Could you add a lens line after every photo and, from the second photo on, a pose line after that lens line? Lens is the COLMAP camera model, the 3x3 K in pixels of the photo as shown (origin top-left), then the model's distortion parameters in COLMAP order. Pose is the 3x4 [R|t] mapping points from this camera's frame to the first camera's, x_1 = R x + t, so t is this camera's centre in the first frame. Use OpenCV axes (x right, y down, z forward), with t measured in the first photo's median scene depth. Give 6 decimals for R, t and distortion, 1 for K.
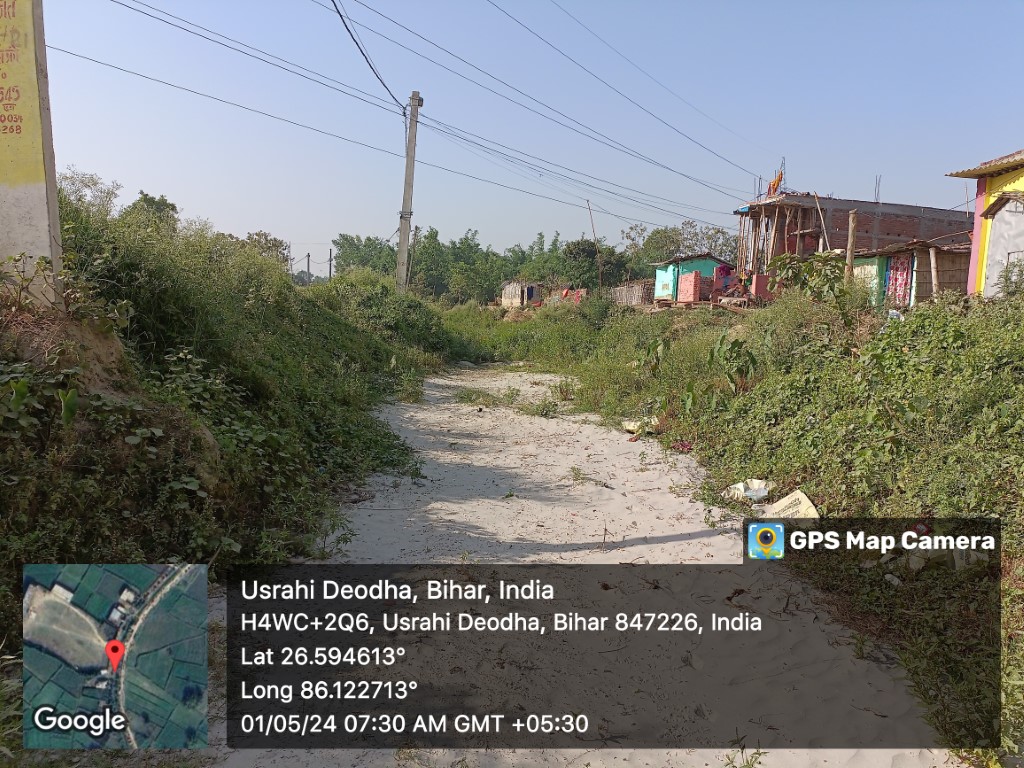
lens RADIAL K [[753.2, 0, 512.0], [0, 753.2, 384.0], [0, 0, 1]] dist [0.071733, -0.068038]
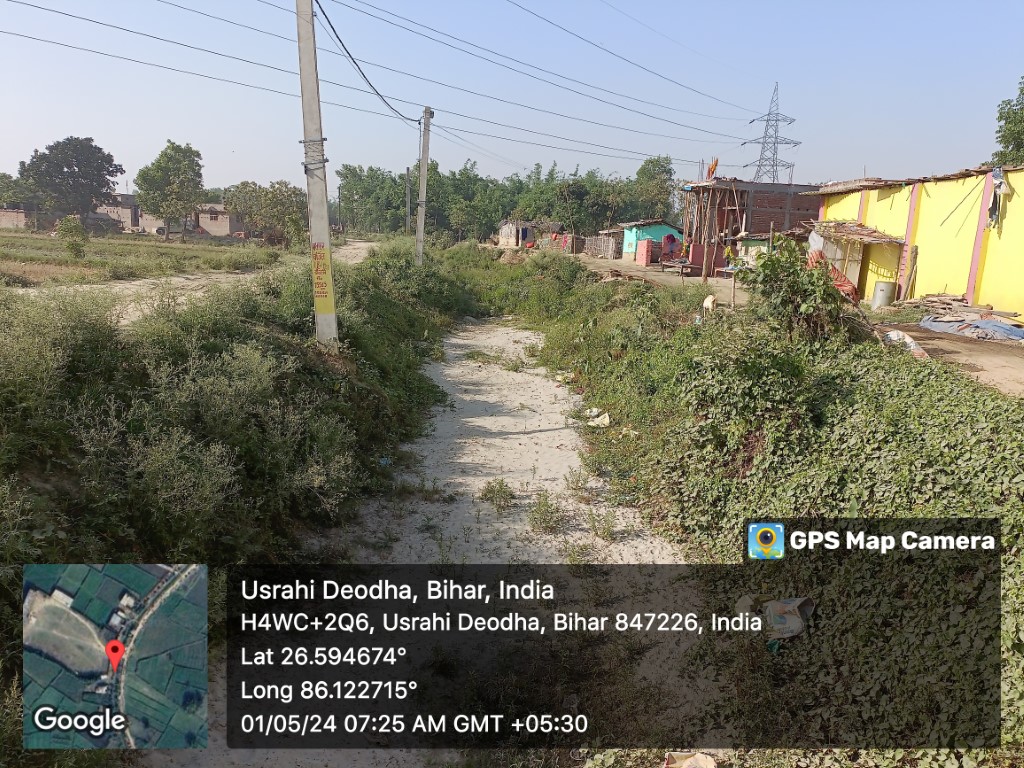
lens RADIAL K [[753.2, 0, 512.0], [0, 753.2, 384.0], [0, 0, 1]] dist [0.071733, -0.068038]
pose [[0.999981, -0.005980, -0.001491, 0.011384], [0.006105, 0.994306, 0.106392, -0.036237], [0.000846, -0.106399, 0.994323, -0.242487]]
